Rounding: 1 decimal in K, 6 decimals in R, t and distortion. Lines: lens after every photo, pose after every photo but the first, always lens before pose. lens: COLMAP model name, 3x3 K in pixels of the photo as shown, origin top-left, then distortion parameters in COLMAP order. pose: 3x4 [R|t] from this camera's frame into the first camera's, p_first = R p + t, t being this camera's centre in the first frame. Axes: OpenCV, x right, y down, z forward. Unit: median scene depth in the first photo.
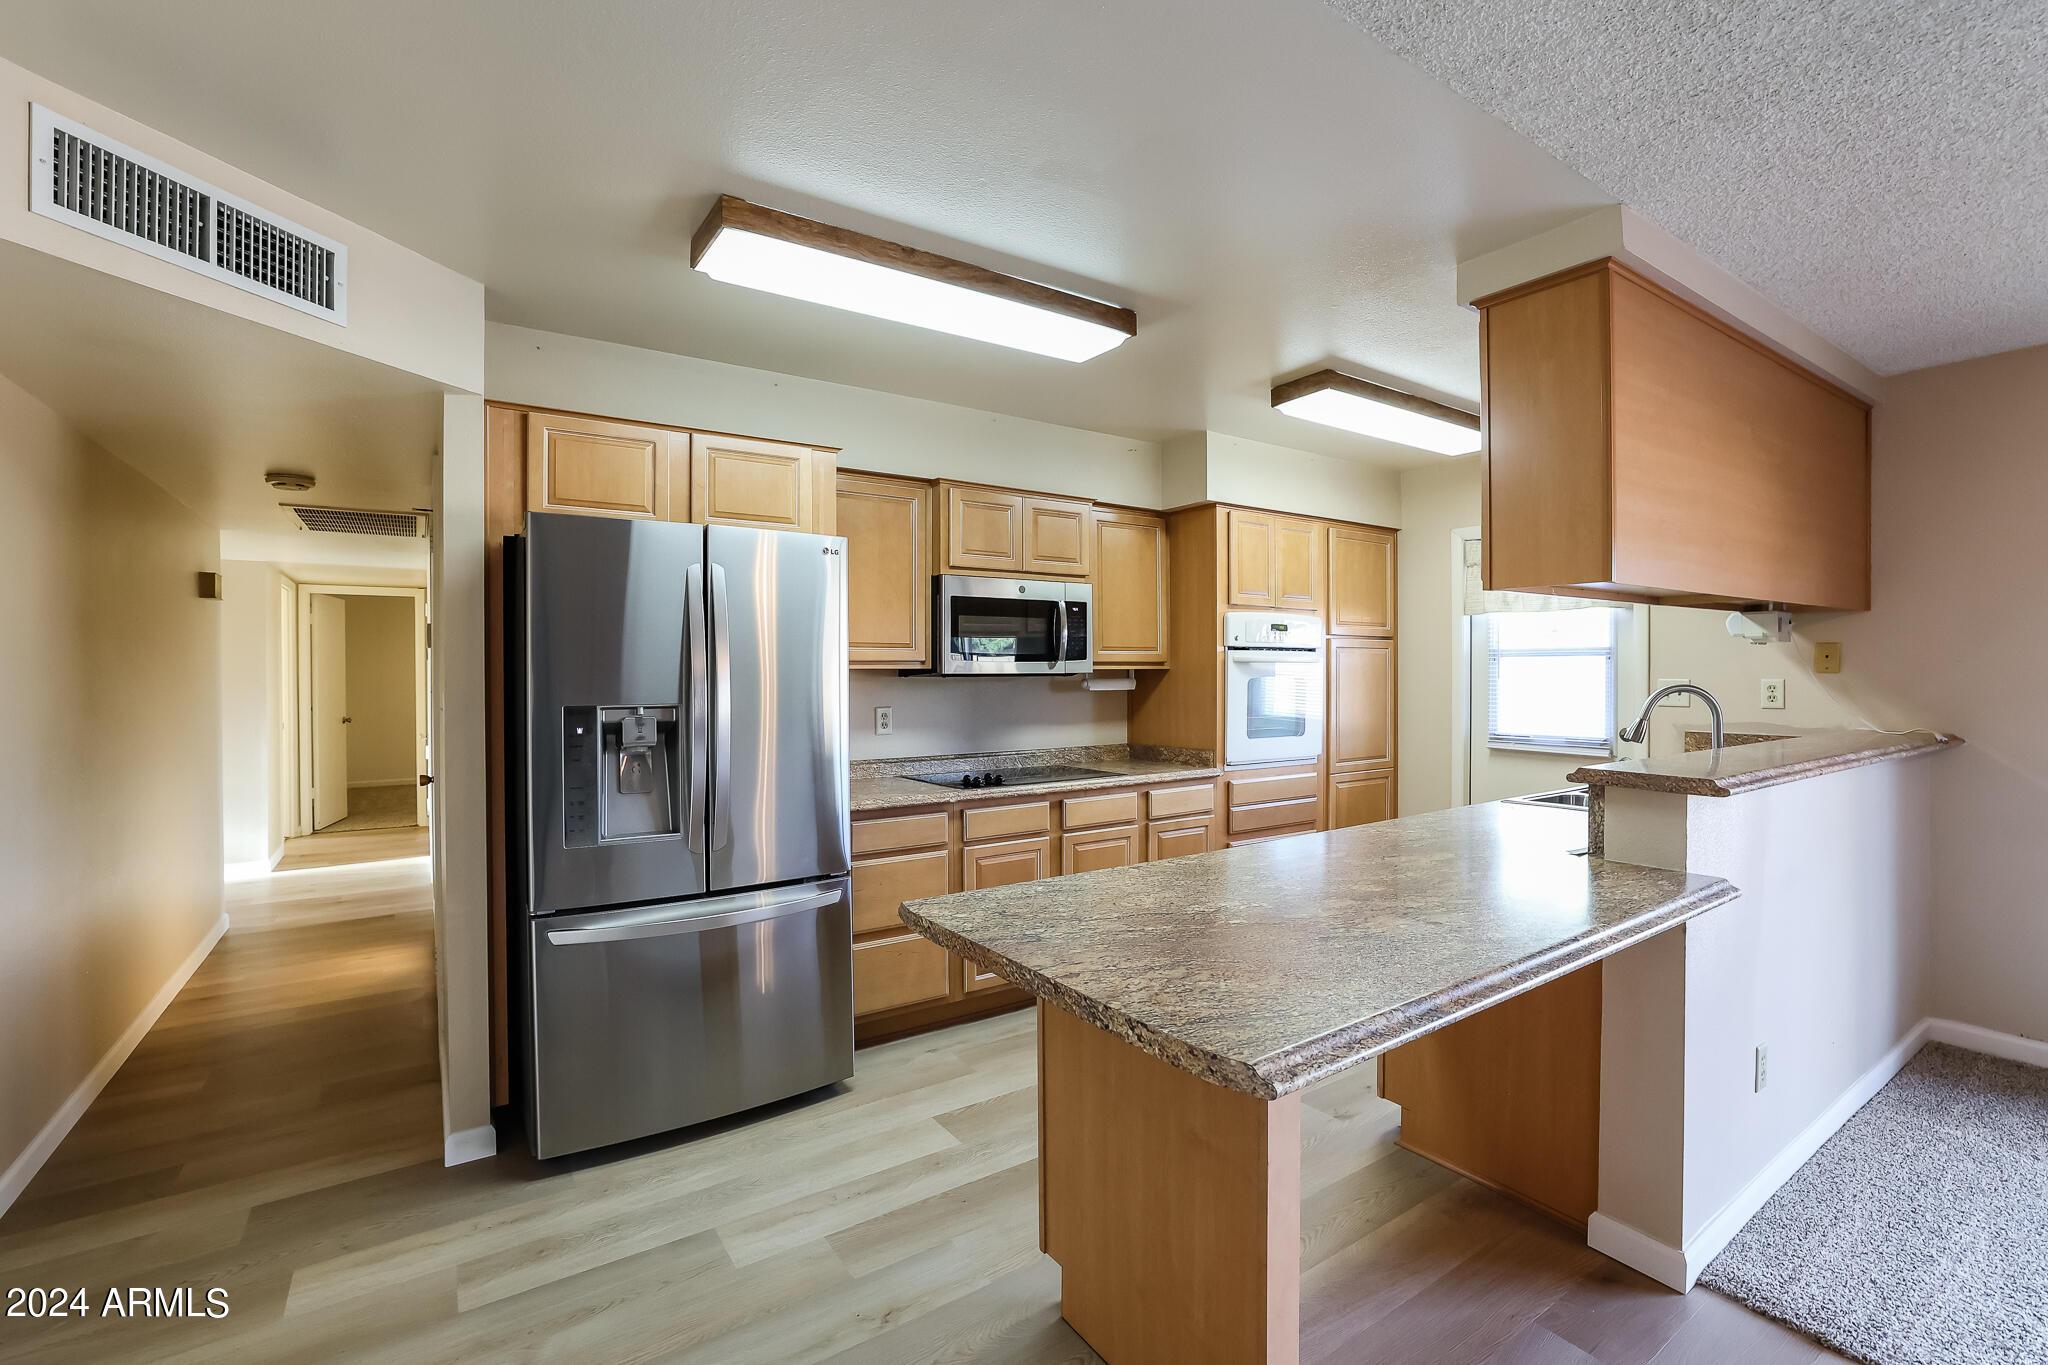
lens RADIAL K [[900.6, 0, 1029.9], [0, 900.6, 674.0], [0, 0, 1]] dist [-0.041875, 0.009997]
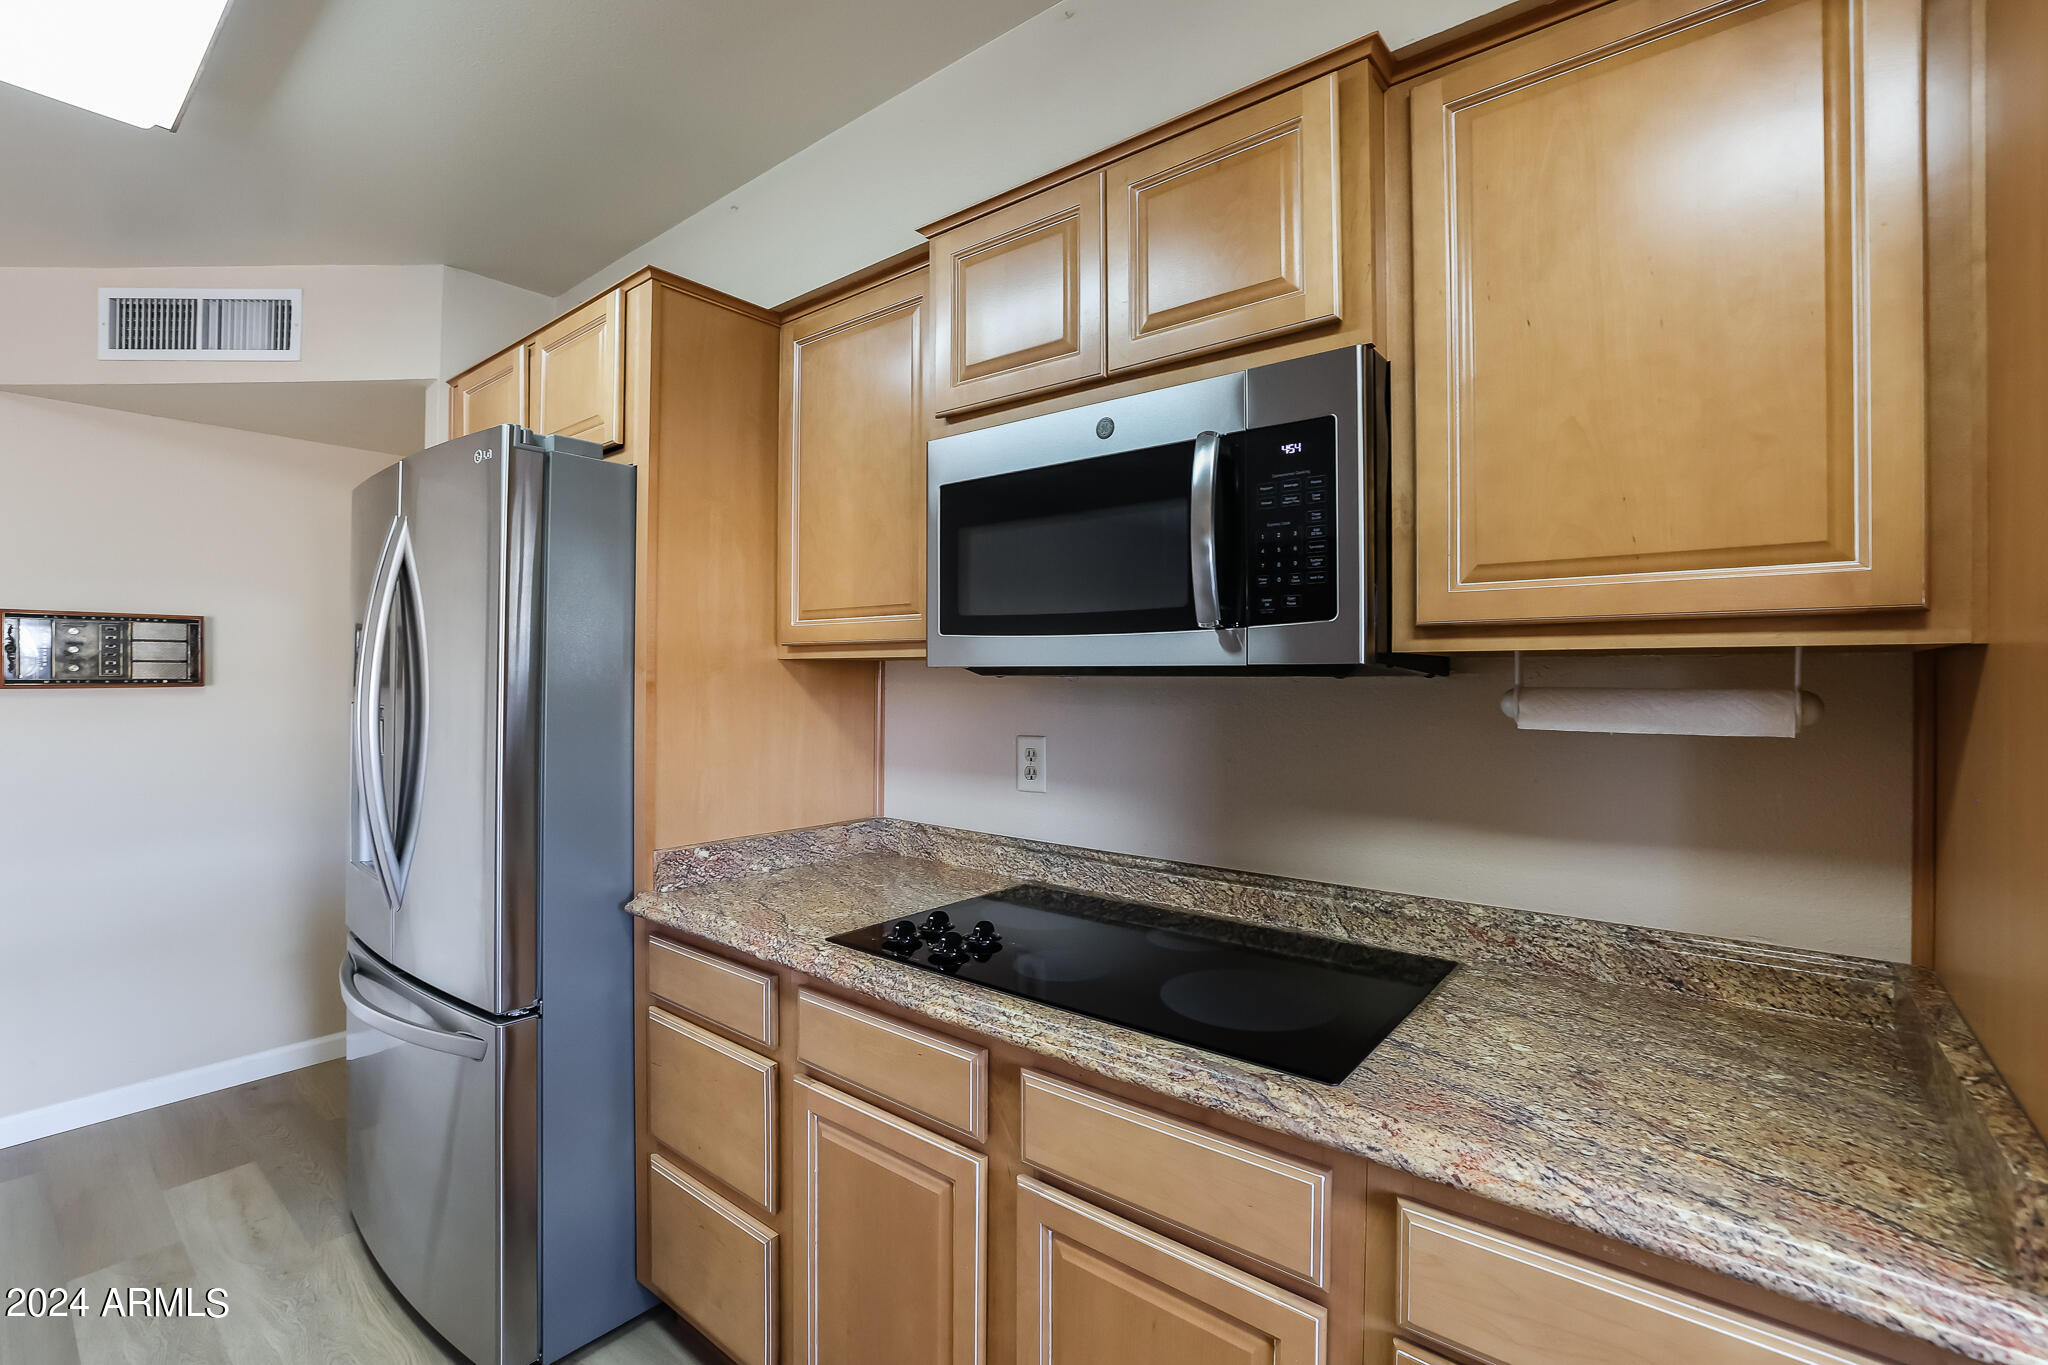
lens RADIAL K [[900.6, 0, 1034.4], [0, 900.6, 673.2], [0, 0, 1]] dist [-0.041875, 0.009997]
pose [[0.292506, -0.000552, -0.956264, 0.395833], [-0.007025, 0.999972, -0.002726, 0.004239], [0.956238, 0.007515, 0.292493, 1.077147]]
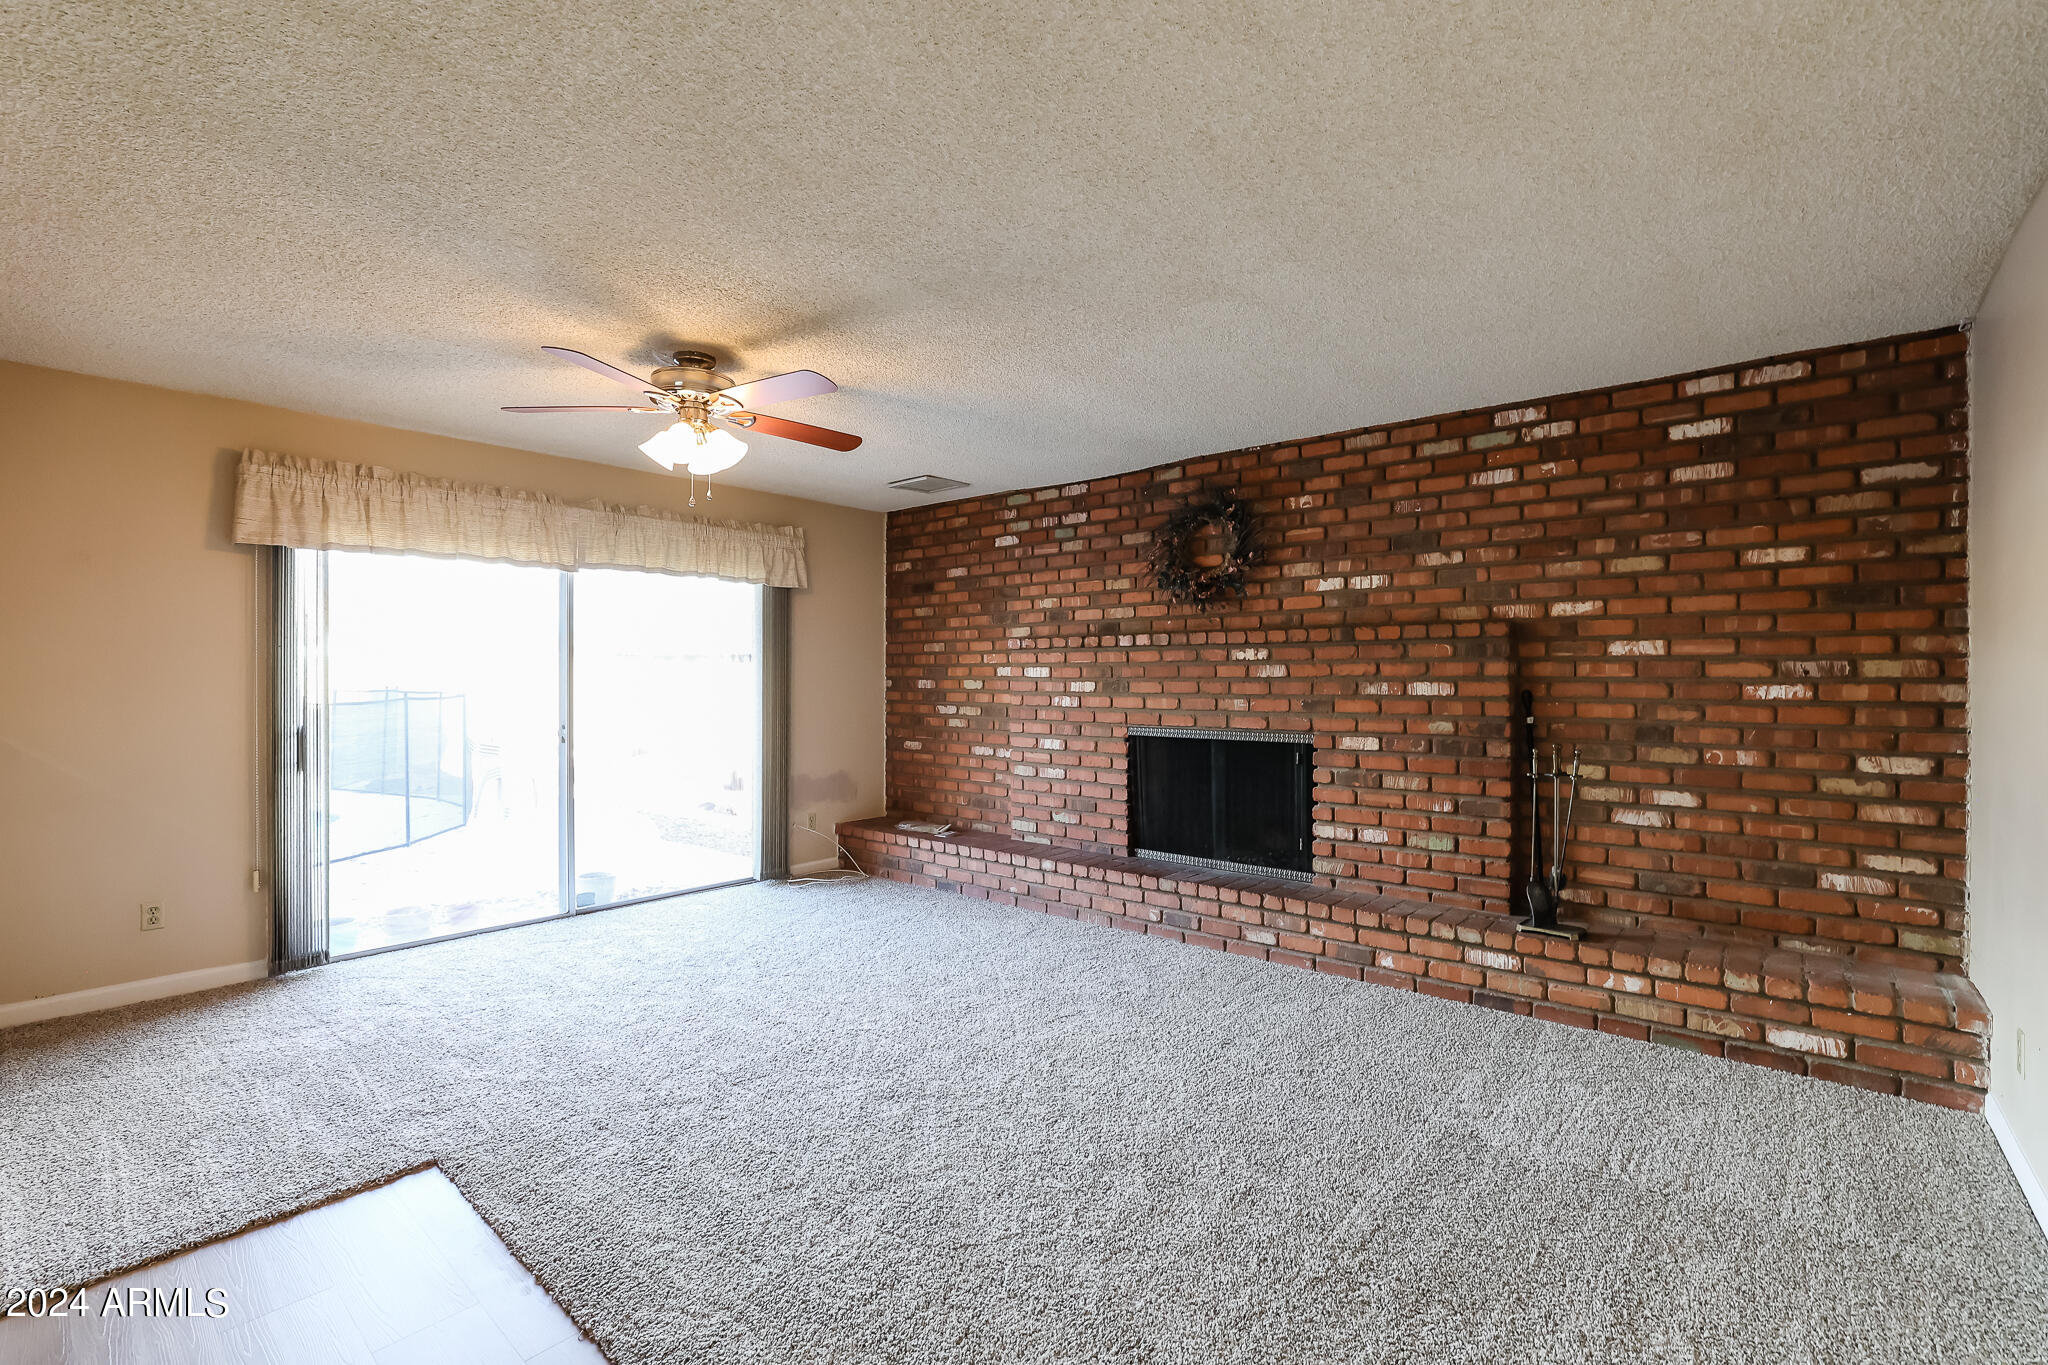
lens RADIAL K [[900.6, 0, 1015.7], [0, 900.6, 678.6], [0, 0, 1]] dist [-0.041875, 0.009997]
pose [[-0.262286, 0.000027, 0.964990, -0.223123], [0.004315, 0.999990, 0.001145, 0.020679], [-0.964980, 0.004464, -0.262284, 0.092890]]
